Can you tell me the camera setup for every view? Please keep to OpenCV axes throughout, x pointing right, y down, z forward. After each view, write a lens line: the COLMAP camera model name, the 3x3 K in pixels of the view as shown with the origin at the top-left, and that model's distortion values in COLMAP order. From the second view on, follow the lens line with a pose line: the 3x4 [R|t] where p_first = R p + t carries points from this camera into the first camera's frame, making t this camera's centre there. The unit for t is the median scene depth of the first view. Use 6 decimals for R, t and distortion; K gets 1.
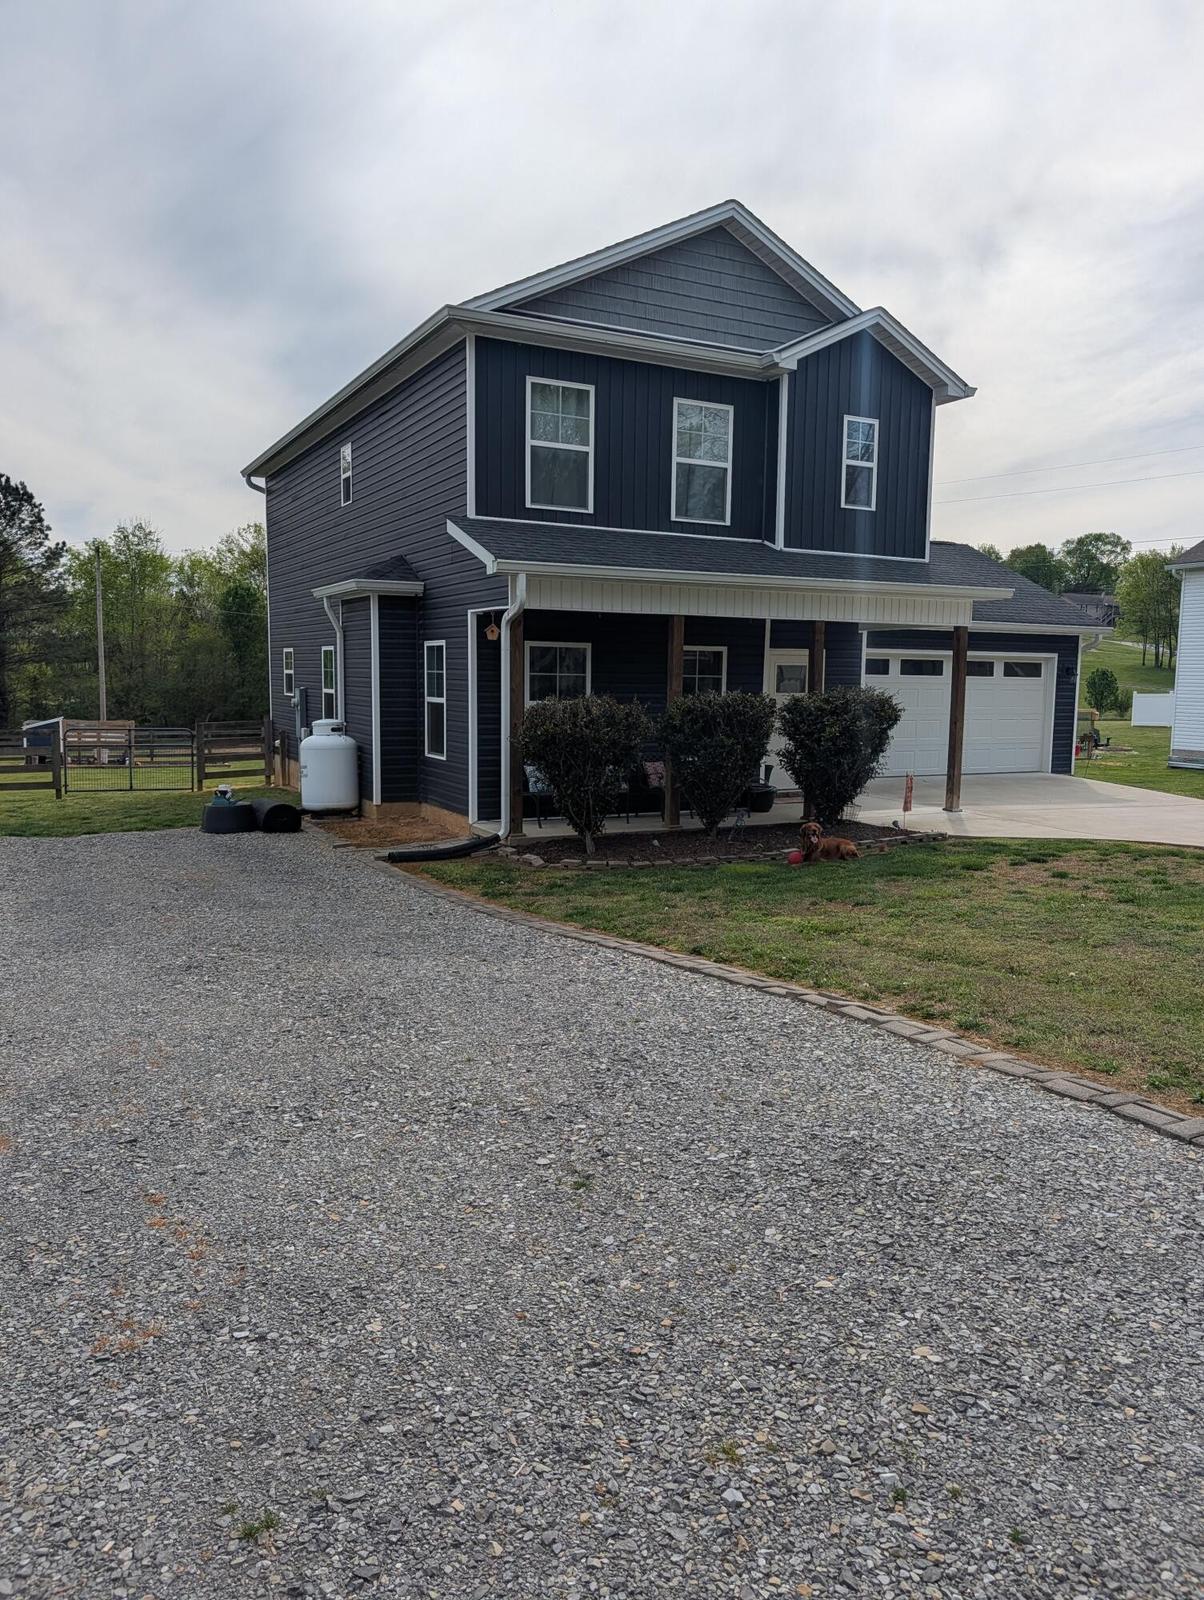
lens RADIAL K [[1154.2, 0, 608.1], [0, 1154.2, 793.3], [0, 0, 1]] dist [0.004464, -0.012488]
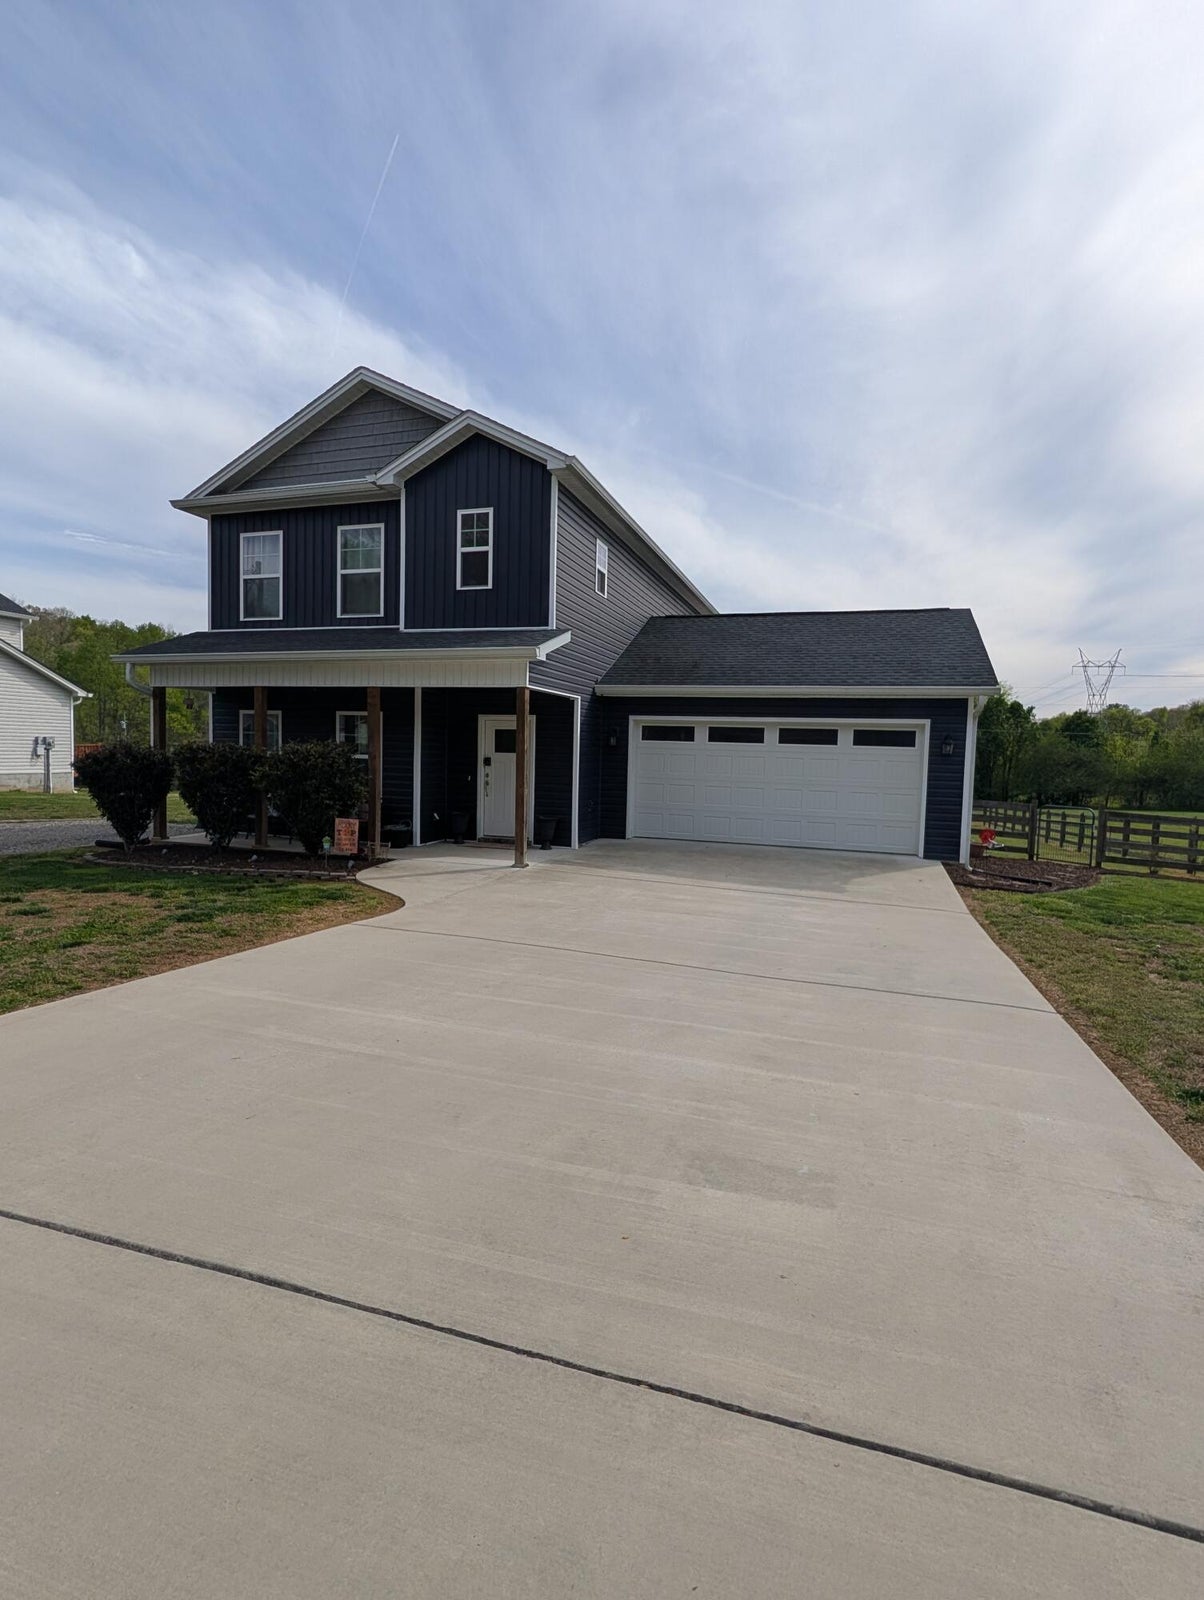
lens RADIAL K [[778.6, 0, 605.6], [0, 778.6, 791.8], [0, 0, 1]] dist [-0.019606, 0.003451]
pose [[0.706008, 0.040812, -0.707027, 0.897251], [-0.091257, 0.995258, -0.033675, -0.036309], [0.702300, 0.088296, 0.706384, 0.601784]]
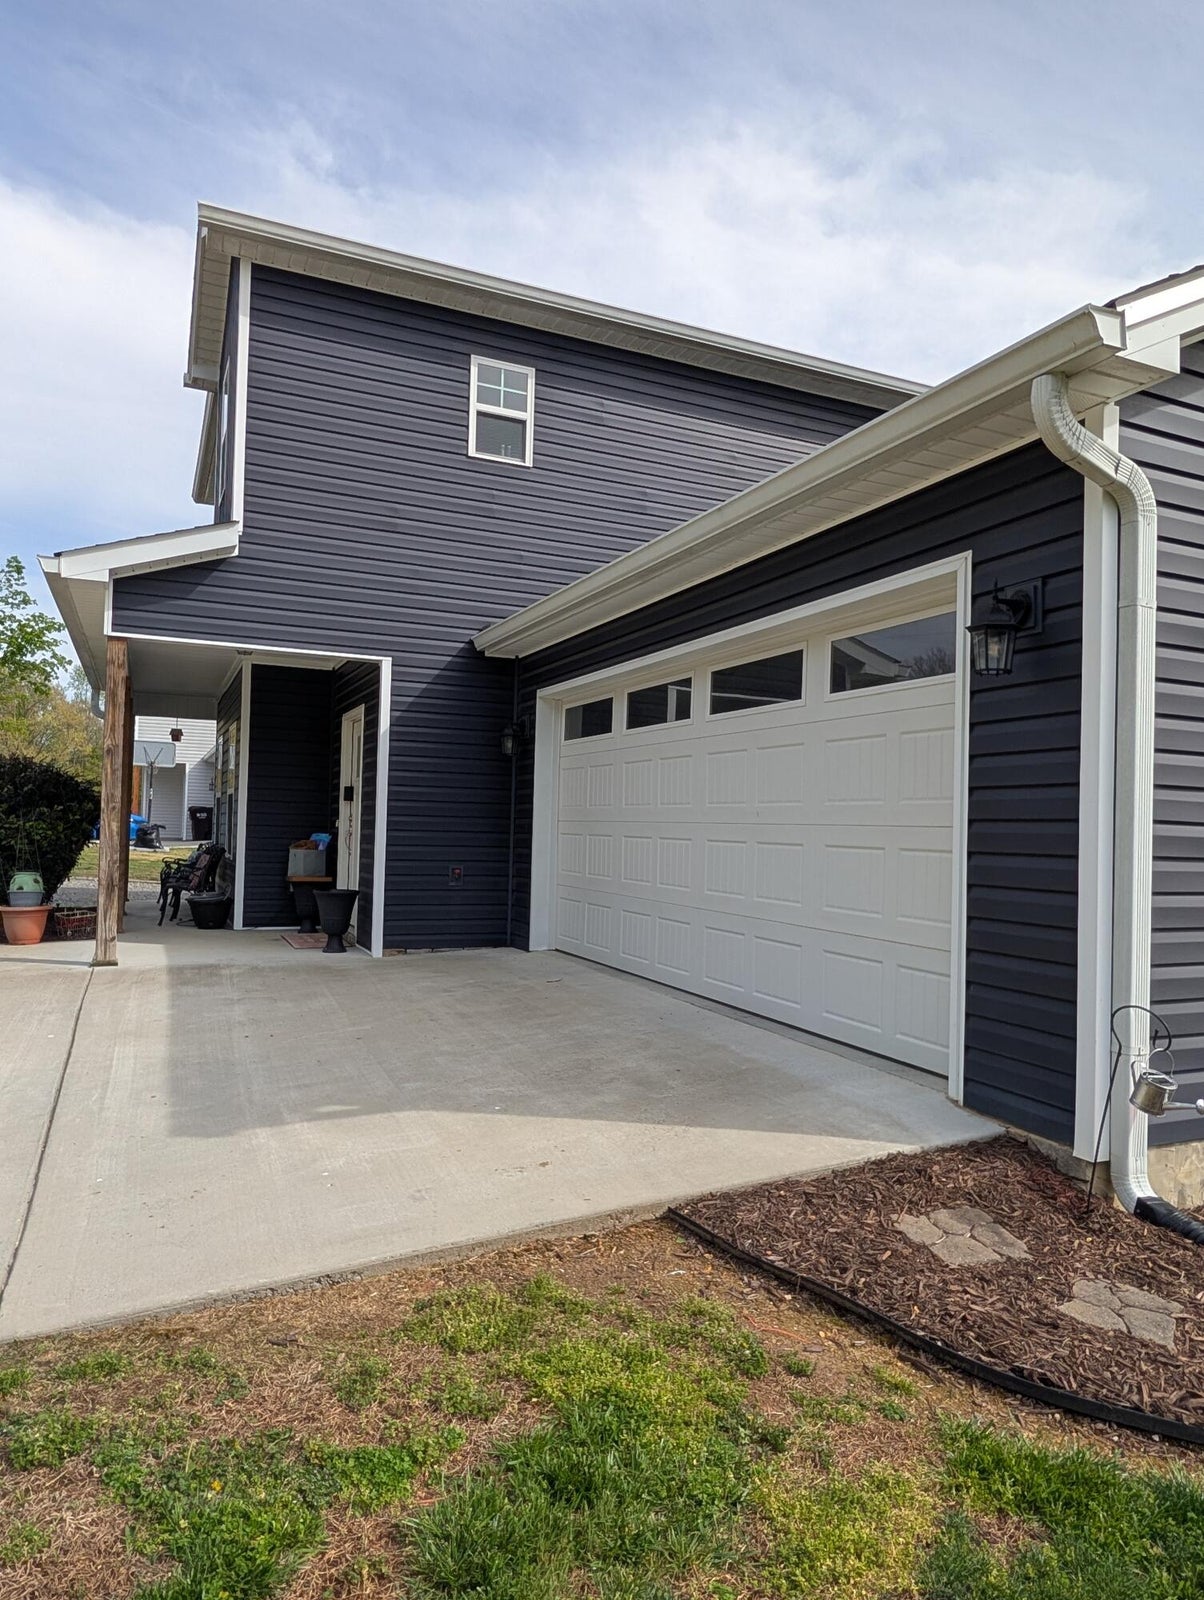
lens RADIAL K [[1028.4, 0, 602.7], [0, 1028.4, 783.0], [0, 0, 1]] dist [0.001732, 0.001919]
pose [[-0.053472, -0.062491, -0.996612, 0.838260], [-0.131544, 0.989783, -0.055005, -0.080942], [0.989867, 0.128157, -0.061146, 1.349899]]
